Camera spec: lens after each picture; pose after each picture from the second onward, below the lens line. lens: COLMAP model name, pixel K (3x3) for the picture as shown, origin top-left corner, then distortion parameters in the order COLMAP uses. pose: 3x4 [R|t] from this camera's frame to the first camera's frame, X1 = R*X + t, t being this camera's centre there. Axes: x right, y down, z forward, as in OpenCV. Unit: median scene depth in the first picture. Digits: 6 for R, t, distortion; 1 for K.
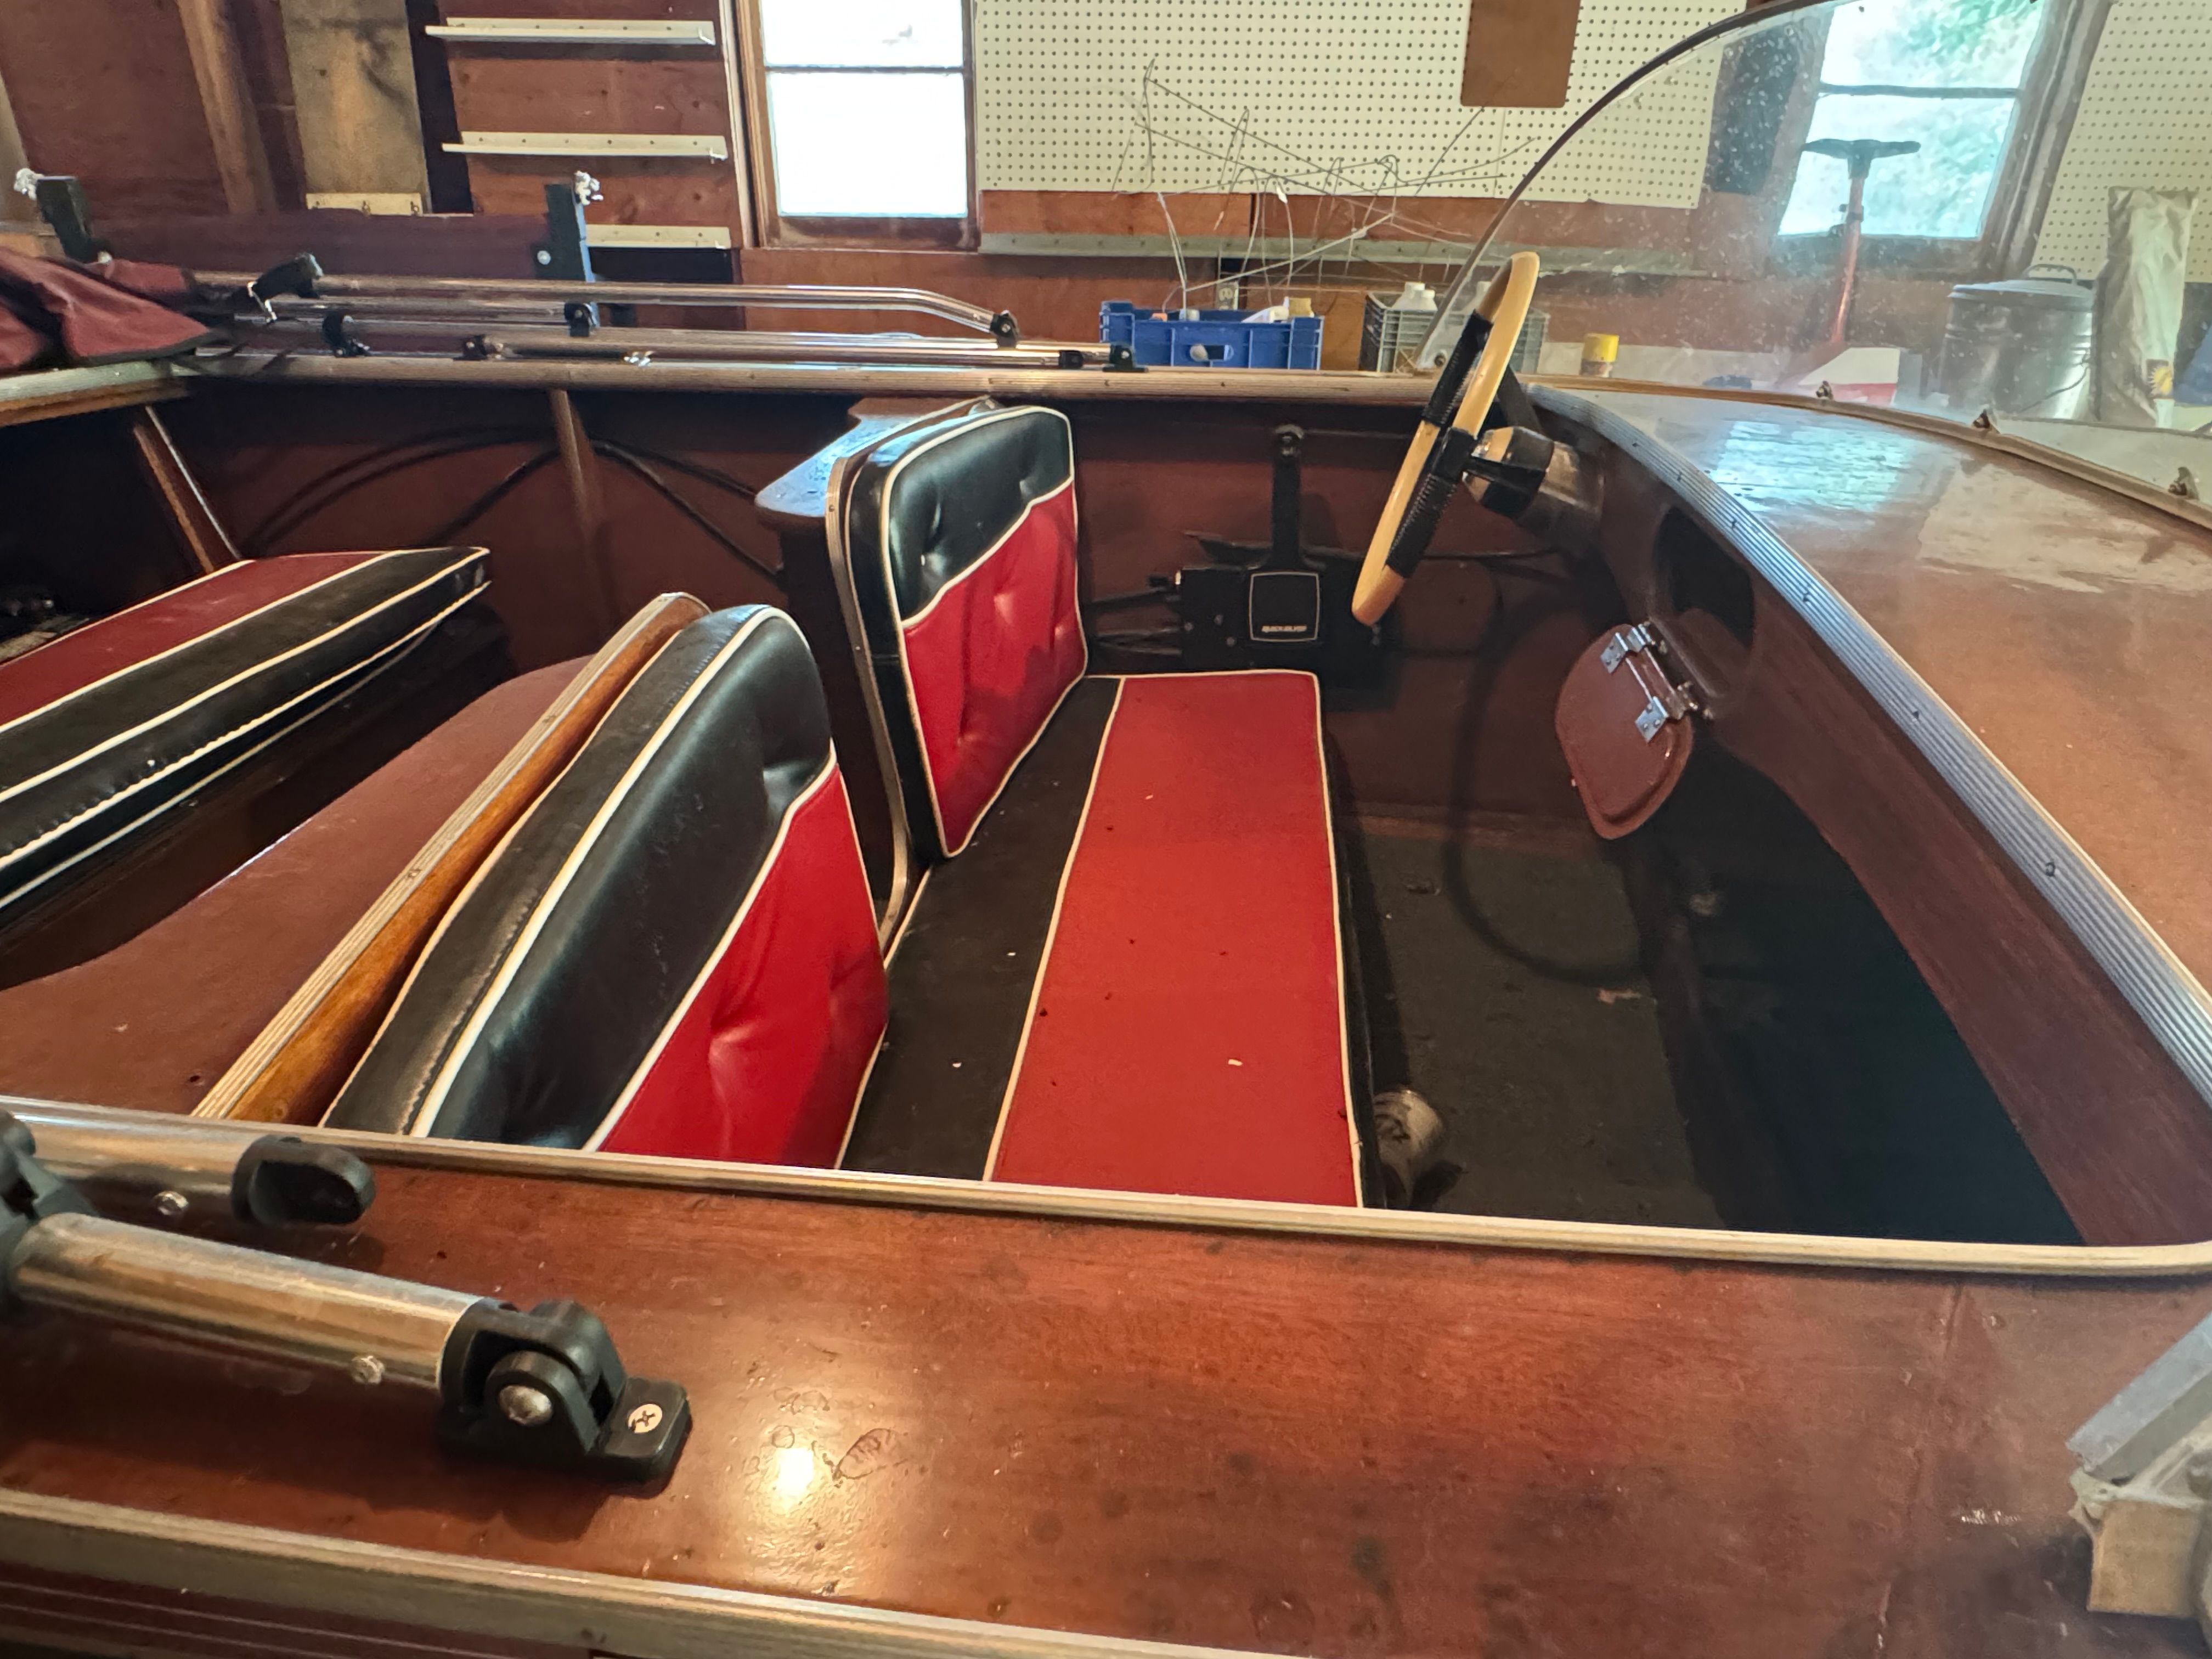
lens RADIAL K [[1376.6, 0, 1103.3], [0, 1376.6, 846.2], [0, 0, 1]] dist [-0.008475, 0.002585]
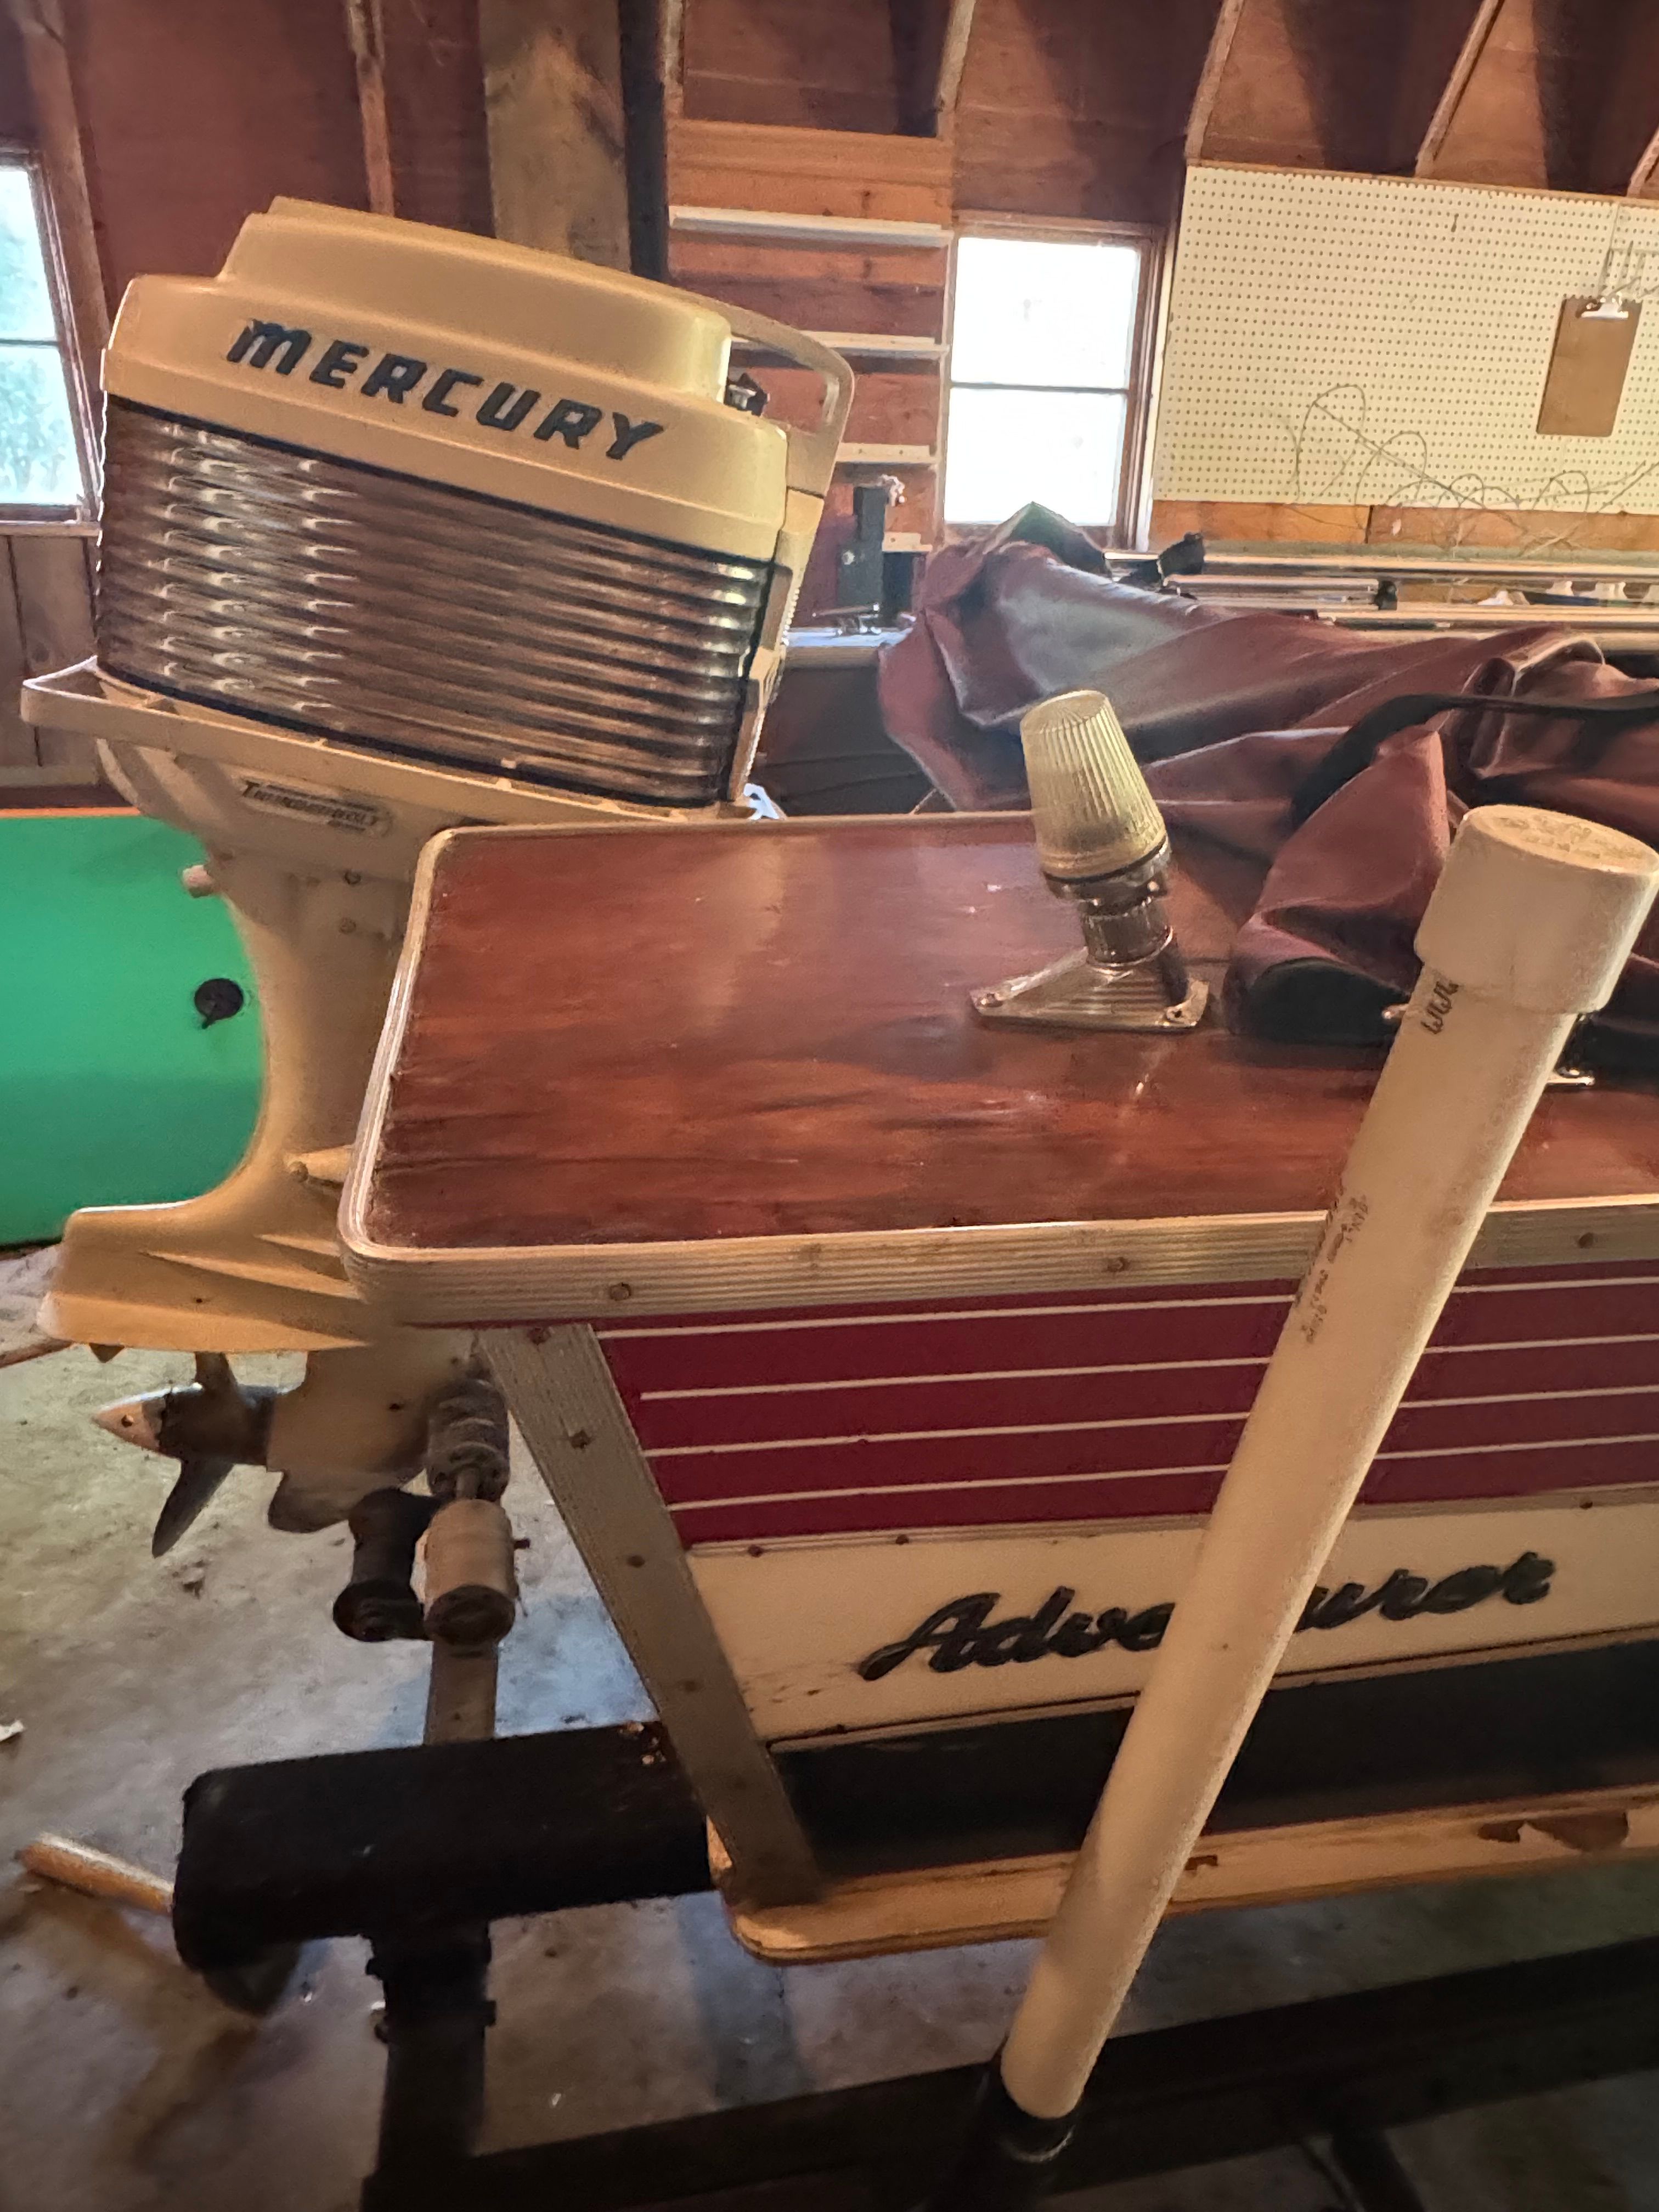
lens RADIAL K [[1376.6, 0, 814.9], [0, 1376.6, 1084.4], [0, 0, 1]] dist [-0.008475, 0.002585]
pose [[0.967201, -0.092440, 0.236595, -0.654772], [0.106889, 0.993065, -0.048961, 0.002787], [-0.230428, 0.072644, 0.970374, 0.047973]]
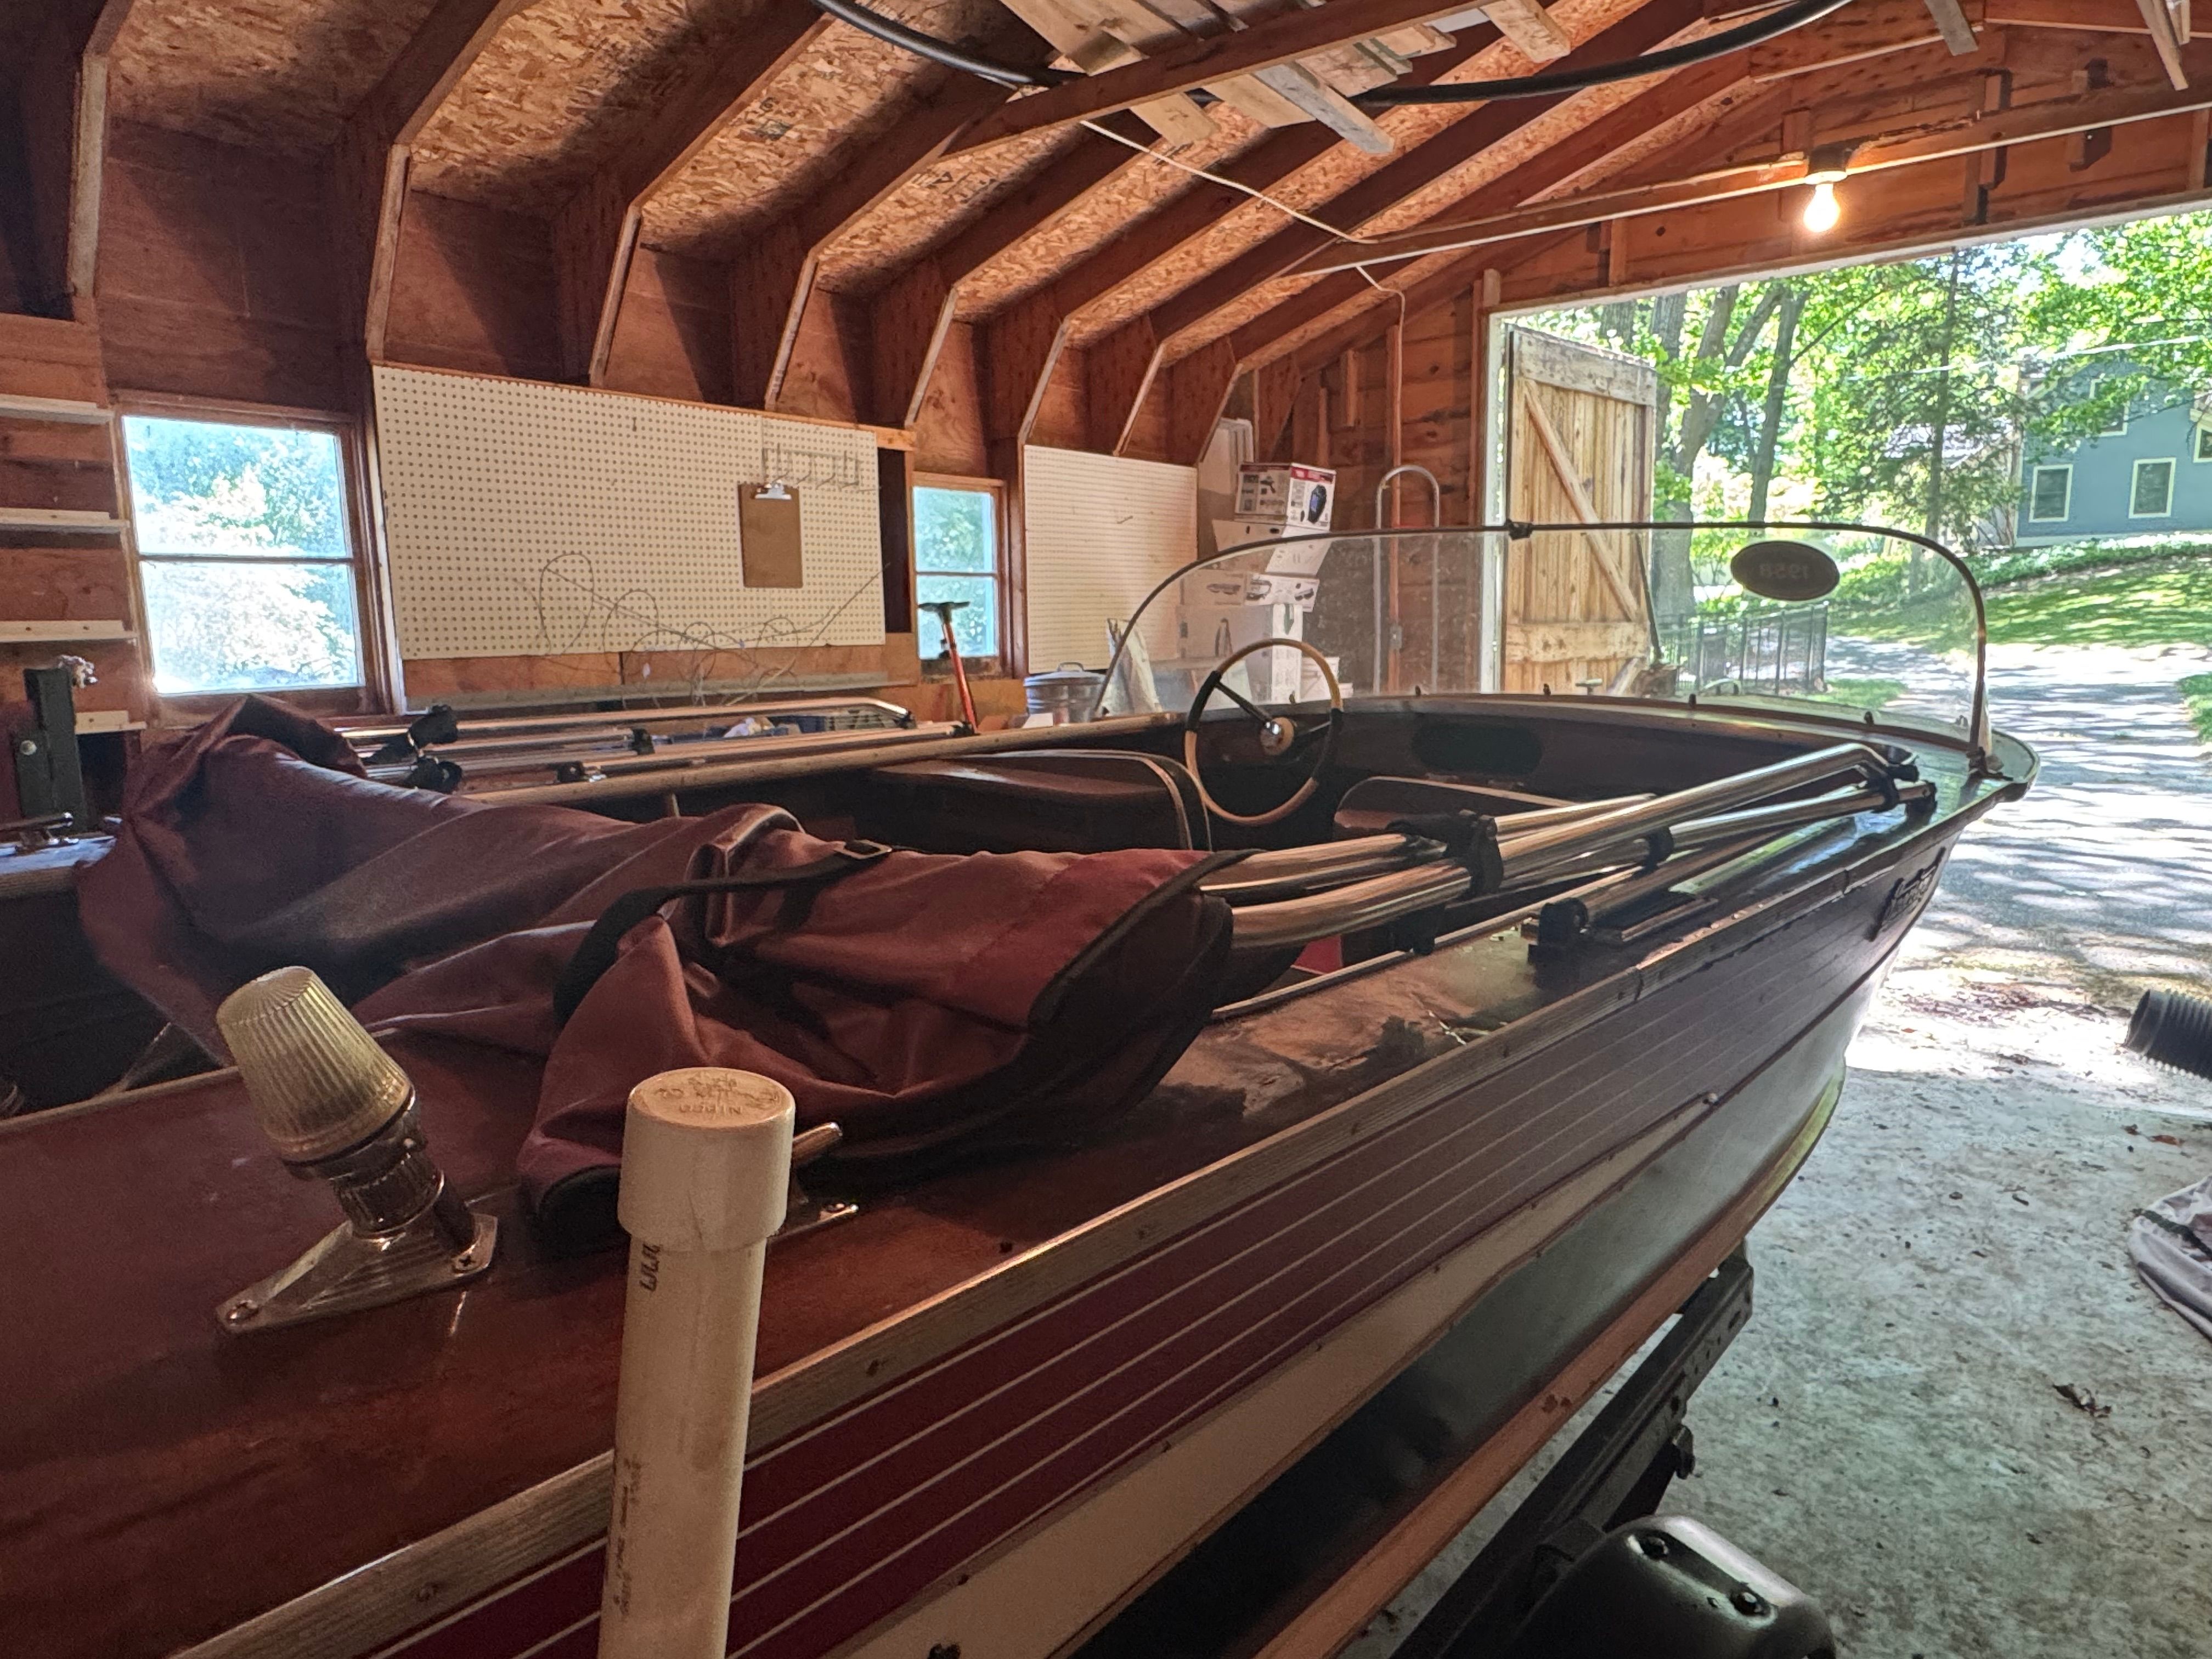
lens RADIAL K [[1376.6, 0, 1089.6], [0, 1376.6, 819.3], [0, 0, 1]] dist [-0.008475, 0.002585]
pose [[0.595851, -0.141984, 0.790444, -0.647963], [0.394604, 0.909001, -0.134180, -0.006667], [-0.699464, 0.391863, 0.597657, 0.029313]]
